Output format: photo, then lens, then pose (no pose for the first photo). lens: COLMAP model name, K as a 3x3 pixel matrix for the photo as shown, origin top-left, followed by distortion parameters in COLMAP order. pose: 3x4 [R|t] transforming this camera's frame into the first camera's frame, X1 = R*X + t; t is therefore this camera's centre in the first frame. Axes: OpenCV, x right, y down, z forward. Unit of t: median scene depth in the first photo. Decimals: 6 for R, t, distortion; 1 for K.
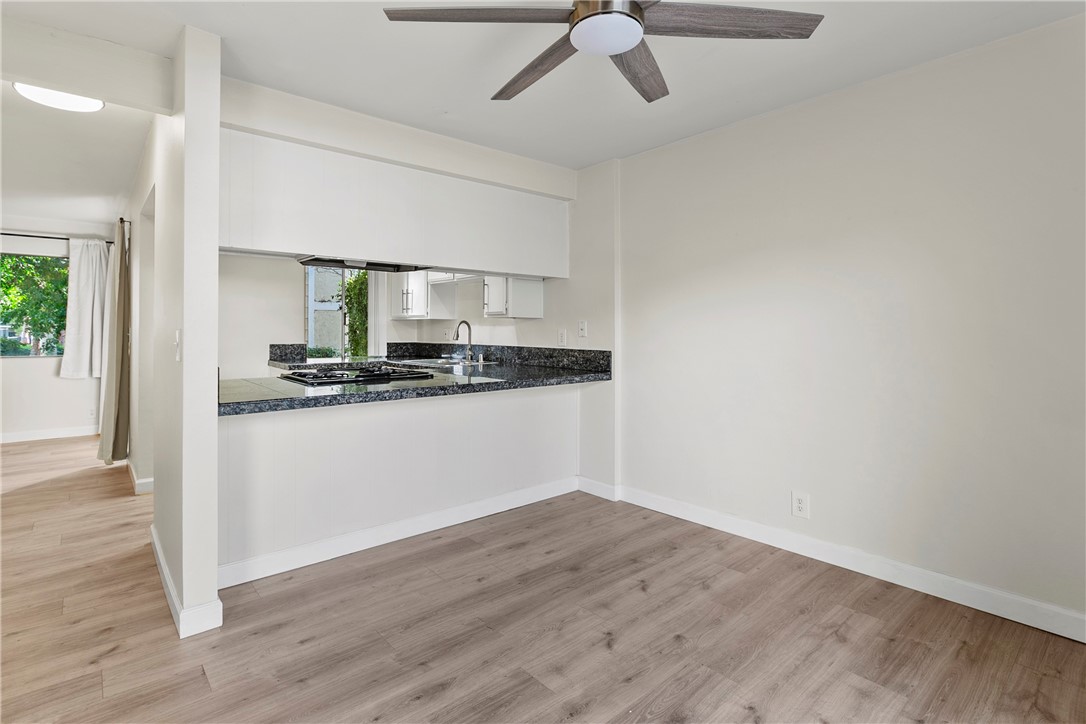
lens RADIAL K [[532.1, 0, 539.5], [0, 532.1, 328.7], [0, 0, 1]] dist [-0.007957, 0.001884]
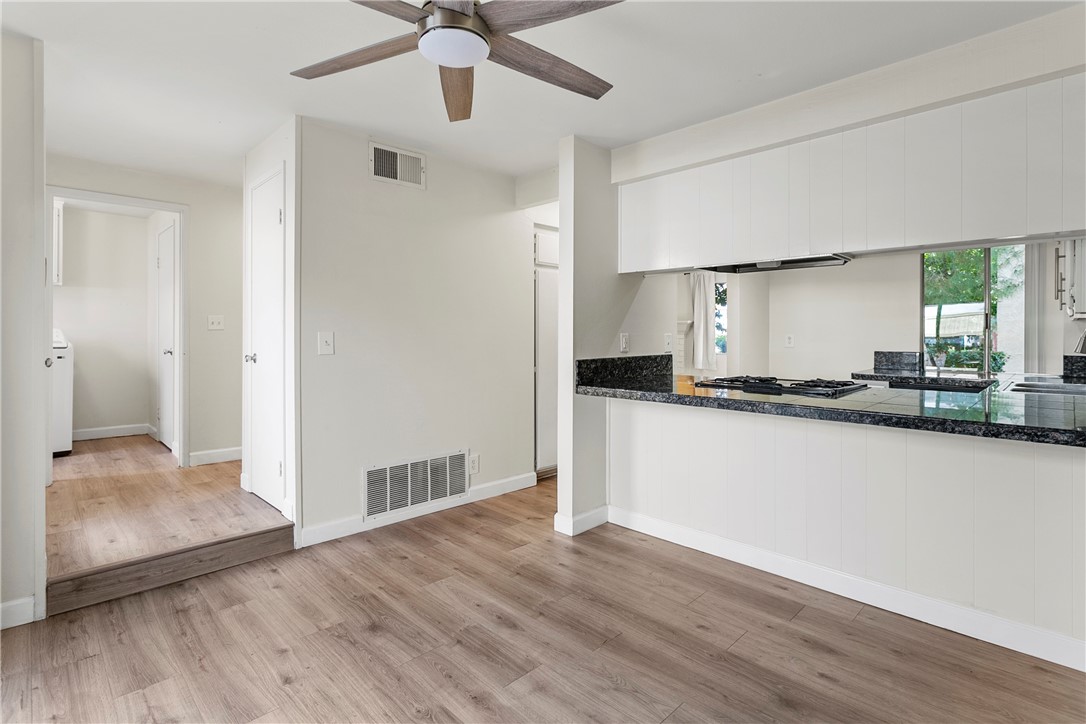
lens RADIAL K [[532.1, 0, 539.5], [0, 532.1, 328.7], [0, 0, 1]] dist [-0.007957, 0.001884]
pose [[0.060339, -0.012734, -0.998097, 0.702570], [-0.000022, 0.999919, -0.012759, 0.002954], [0.998178, 0.000792, 0.060333, 0.659574]]
